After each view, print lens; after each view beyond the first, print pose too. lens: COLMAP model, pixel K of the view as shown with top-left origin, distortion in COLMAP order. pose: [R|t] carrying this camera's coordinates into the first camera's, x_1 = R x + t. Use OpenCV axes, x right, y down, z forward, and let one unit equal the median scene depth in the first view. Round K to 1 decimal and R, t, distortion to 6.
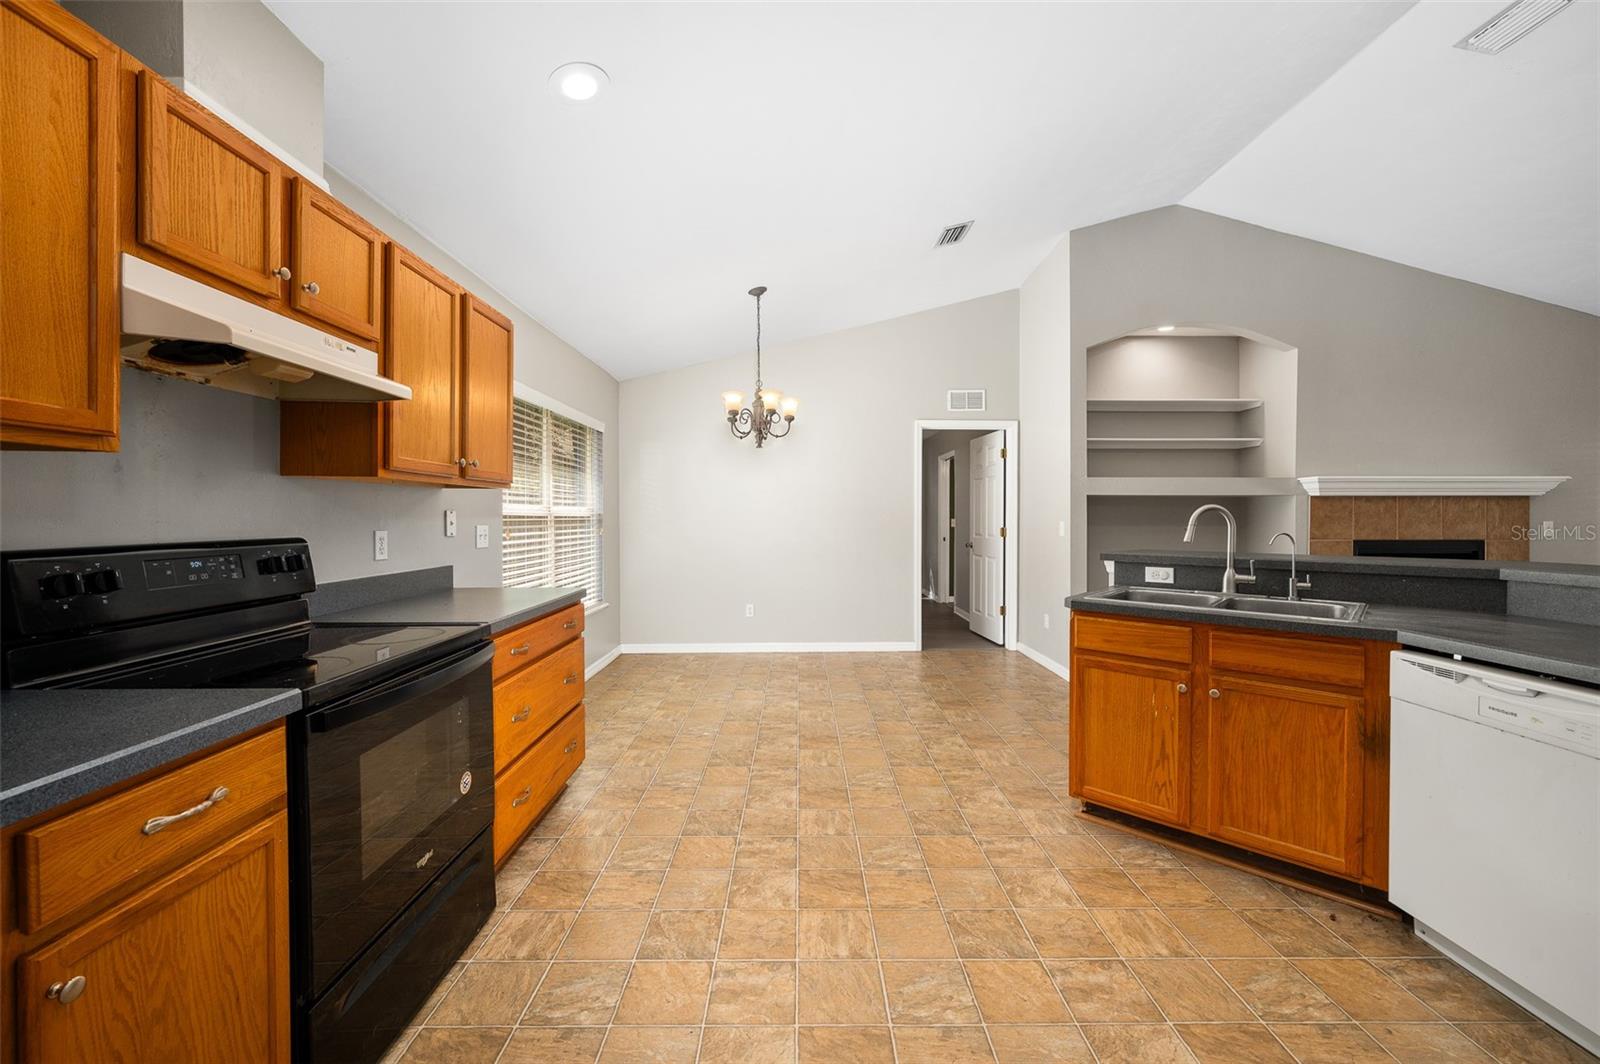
lens RADIAL K [[630.6, 0, 805.6], [0, 630.6, 521.6], [0, 0, 1]] dist [0.000265, -0.000031]
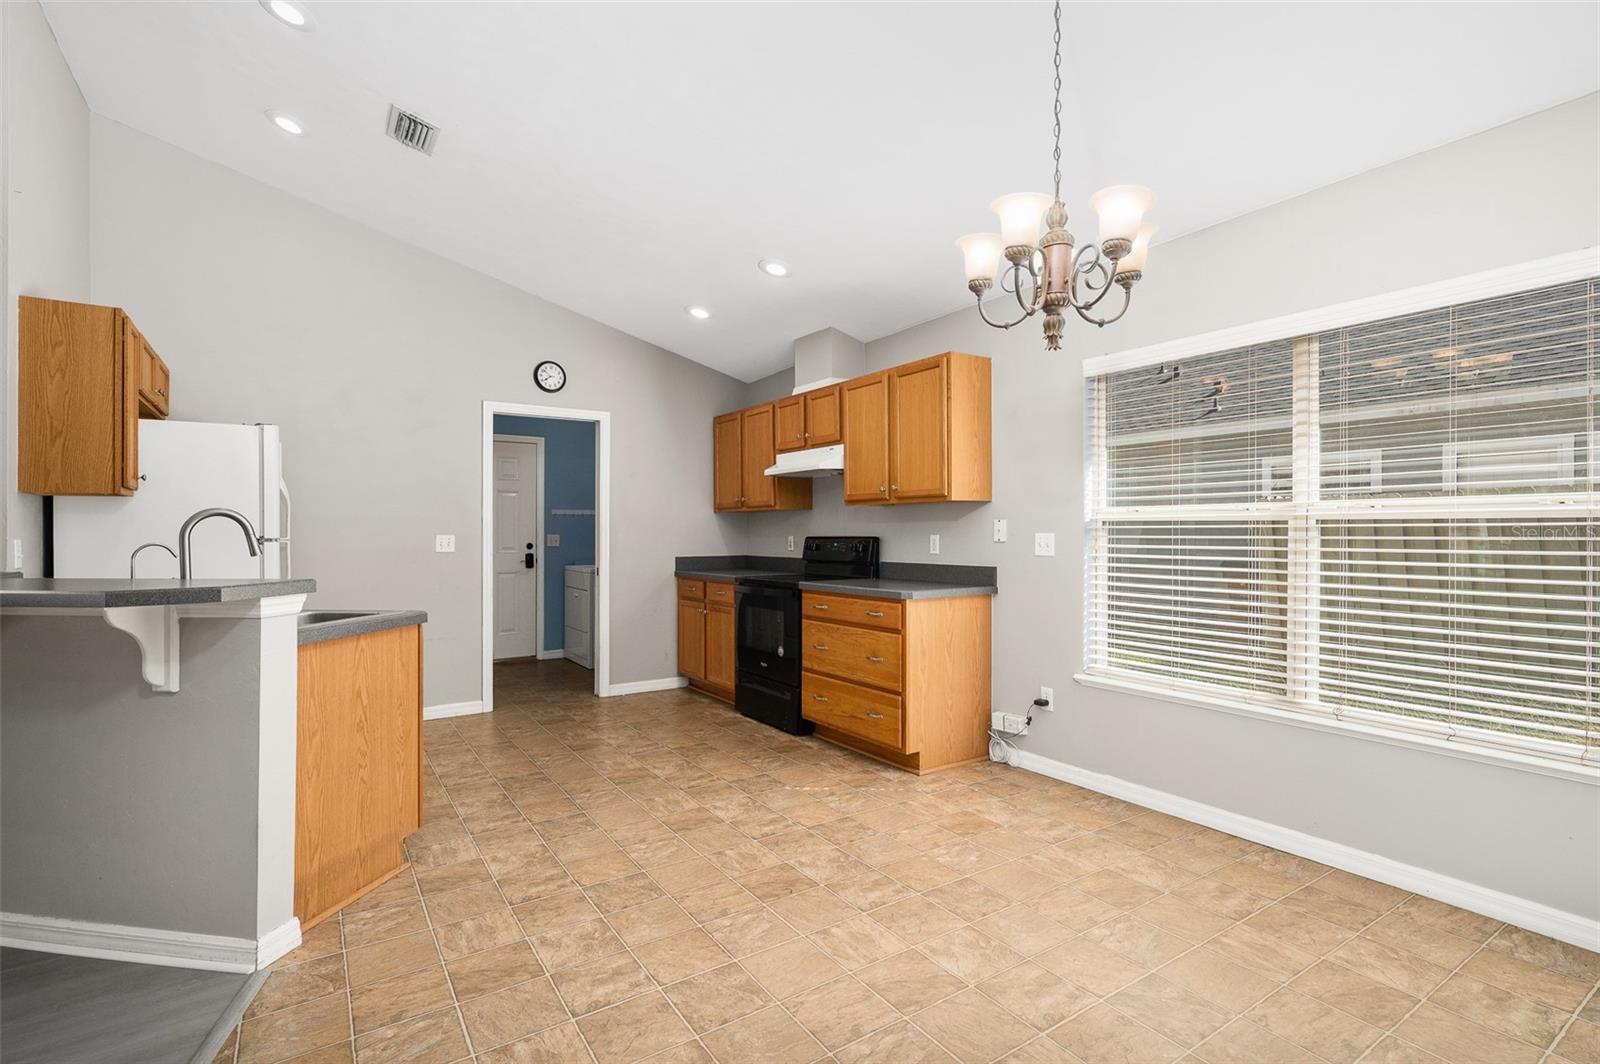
lens RADIAL K [[752.5, 0, 797.2], [0, 752.5, 523.2], [0, 0, 1]] dist [-0.001460, -0.000410]
pose [[-0.842329, -0.002915, -0.538956, 0.584424], [-0.000293, 0.999988, -0.004949, -0.004071], [0.538964, -0.004011, -0.842319, 2.361016]]
